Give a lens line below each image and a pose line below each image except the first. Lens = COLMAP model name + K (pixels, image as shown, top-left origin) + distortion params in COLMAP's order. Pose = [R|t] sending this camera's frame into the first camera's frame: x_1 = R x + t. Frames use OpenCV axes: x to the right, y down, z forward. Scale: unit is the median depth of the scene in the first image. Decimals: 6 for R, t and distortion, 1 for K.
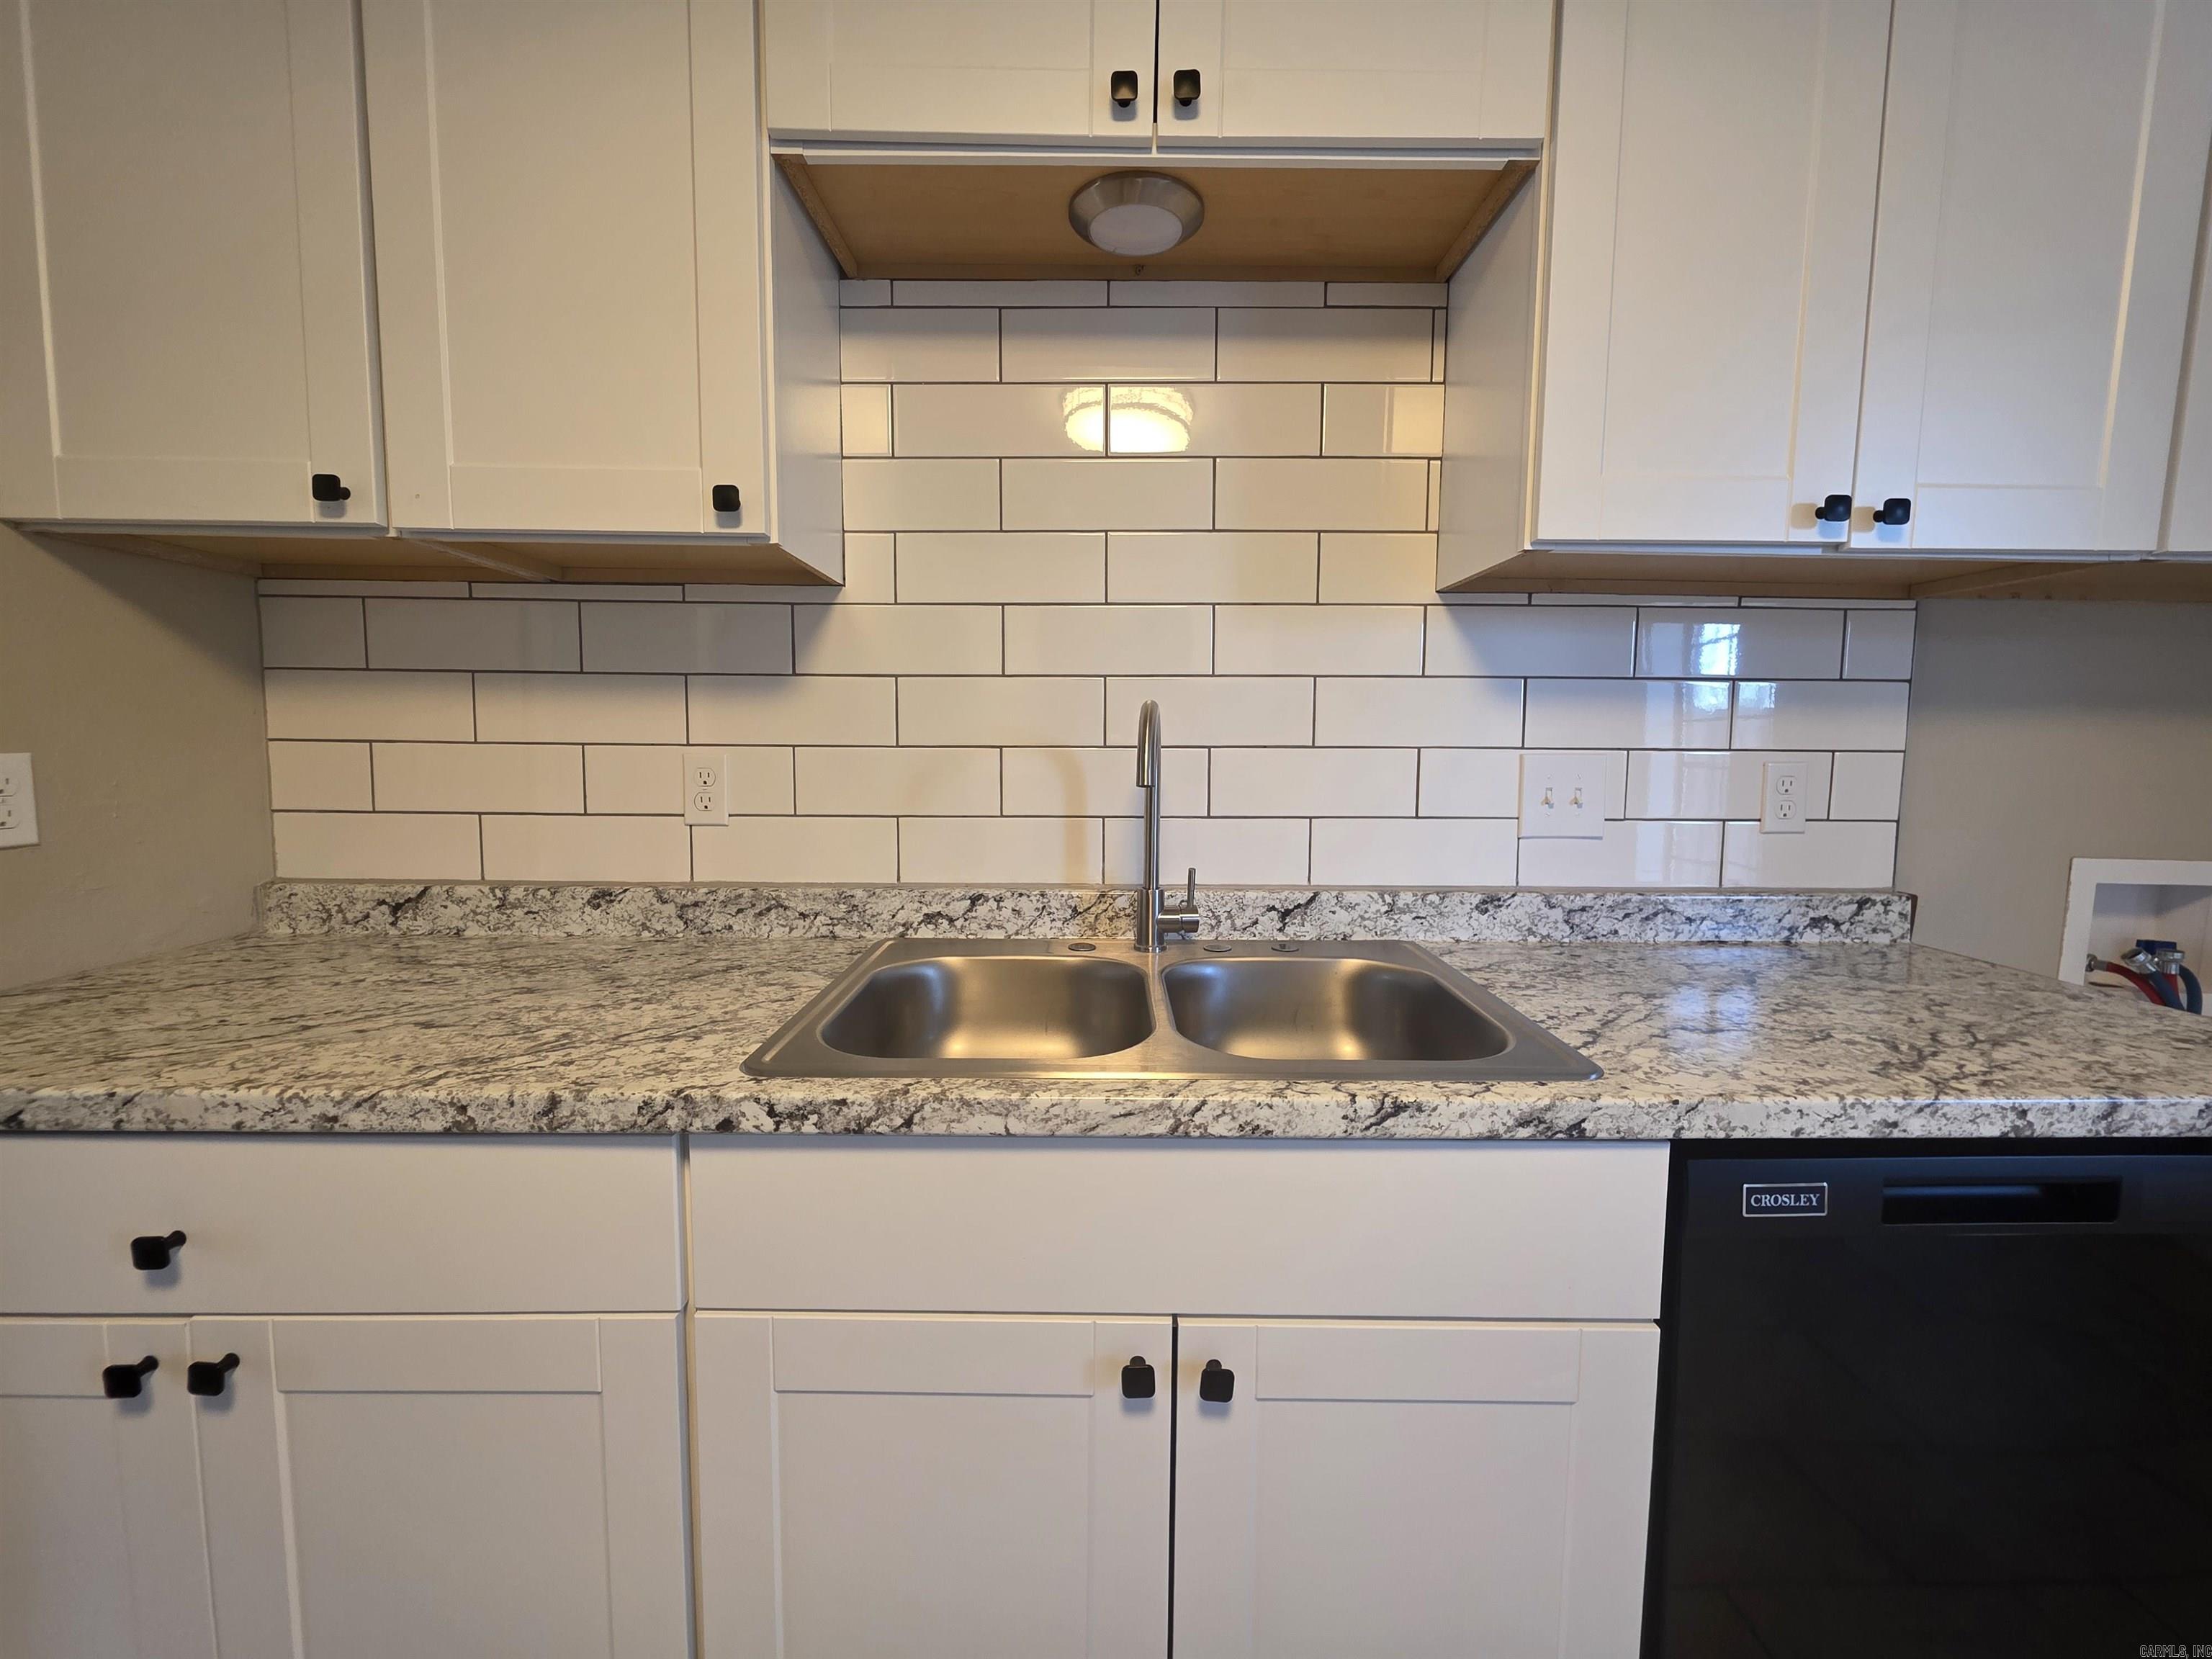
lens RADIAL K [[885.0, 0, 1108.1], [0, 885.0, 813.5], [0, 0, 1]] dist [0.005700, -0.001452]
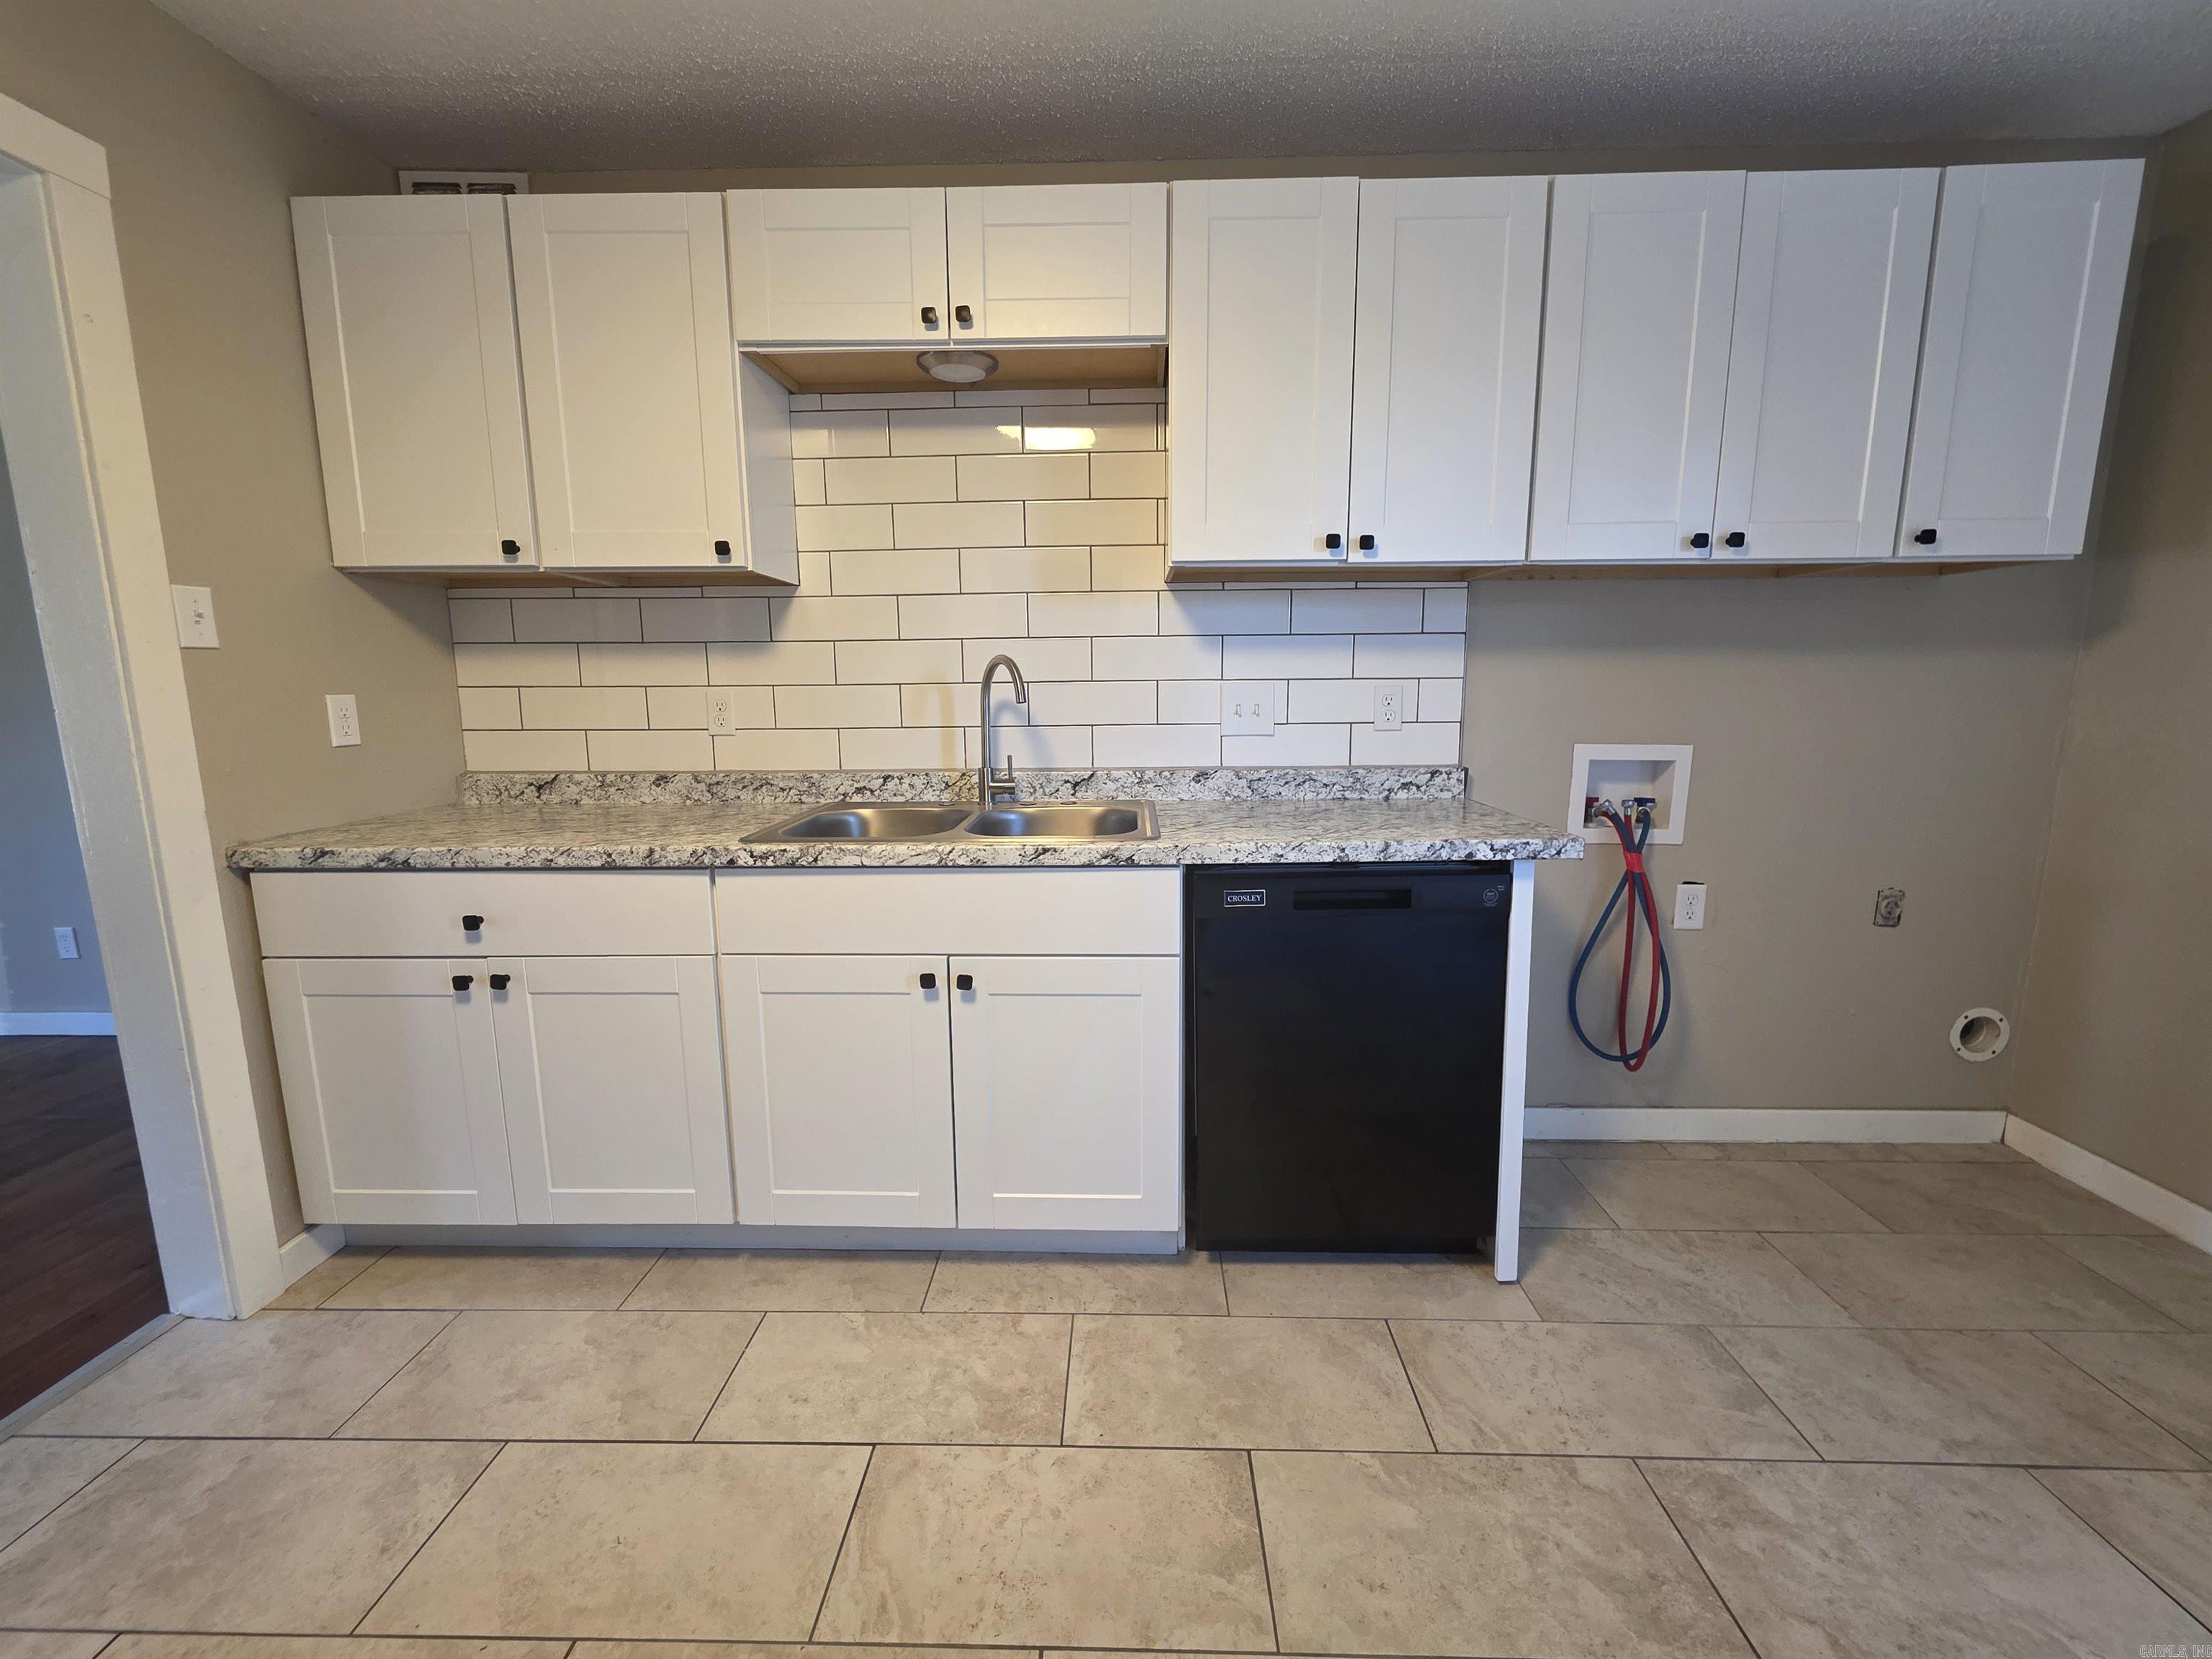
lens RADIAL K [[885.0, 0, 1108.3], [0, 885.0, 811.7], [0, 0, 1]] dist [0.005700, -0.001452]
pose [[0.999463, -0.011855, -0.030560, 0.317744], [0.013717, 0.998015, 0.061459, 0.065423], [0.029770, -0.061845, 0.997642, -0.639492]]
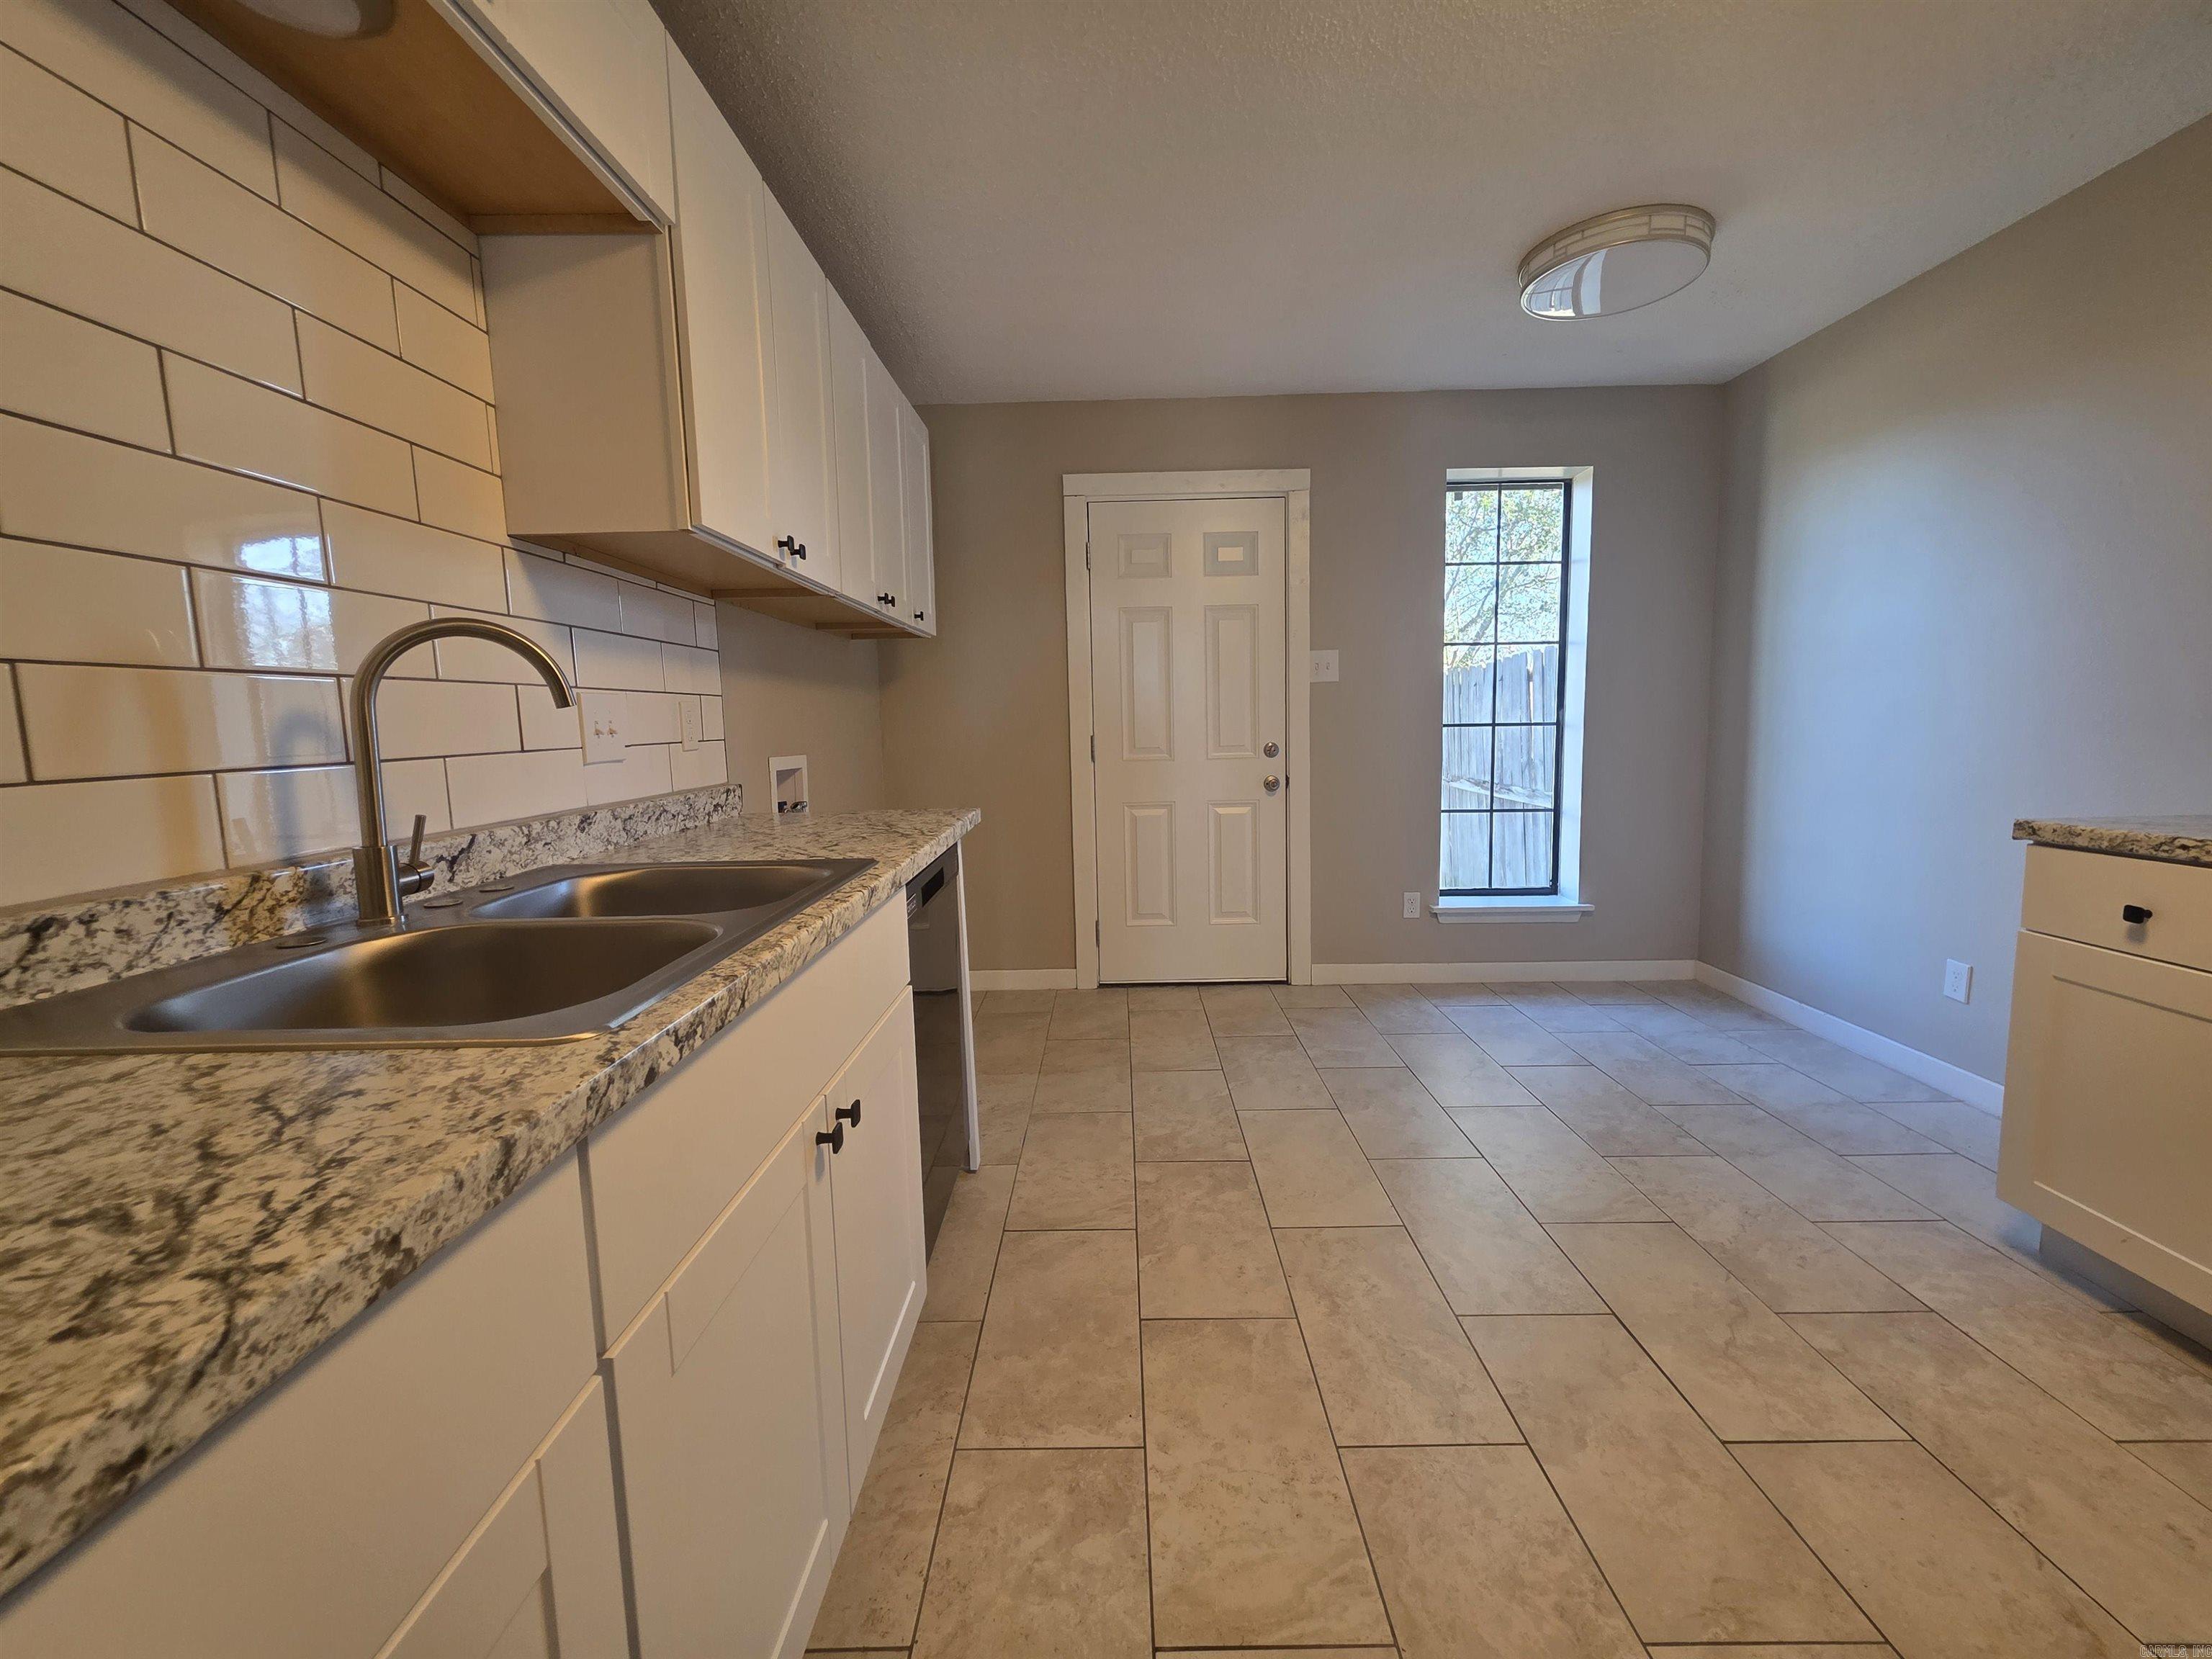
lens RADIAL K [[885.0, 0, 1108.3], [0, 885.0, 815.7], [0, 0, 1]] dist [0.005700, -0.001452]
pose [[0.013224, -0.118206, 0.992901, -0.717323], [0.107917, 0.987356, 0.116108, 0.033639], [-0.994072, 0.105615, 0.025813, 0.304282]]
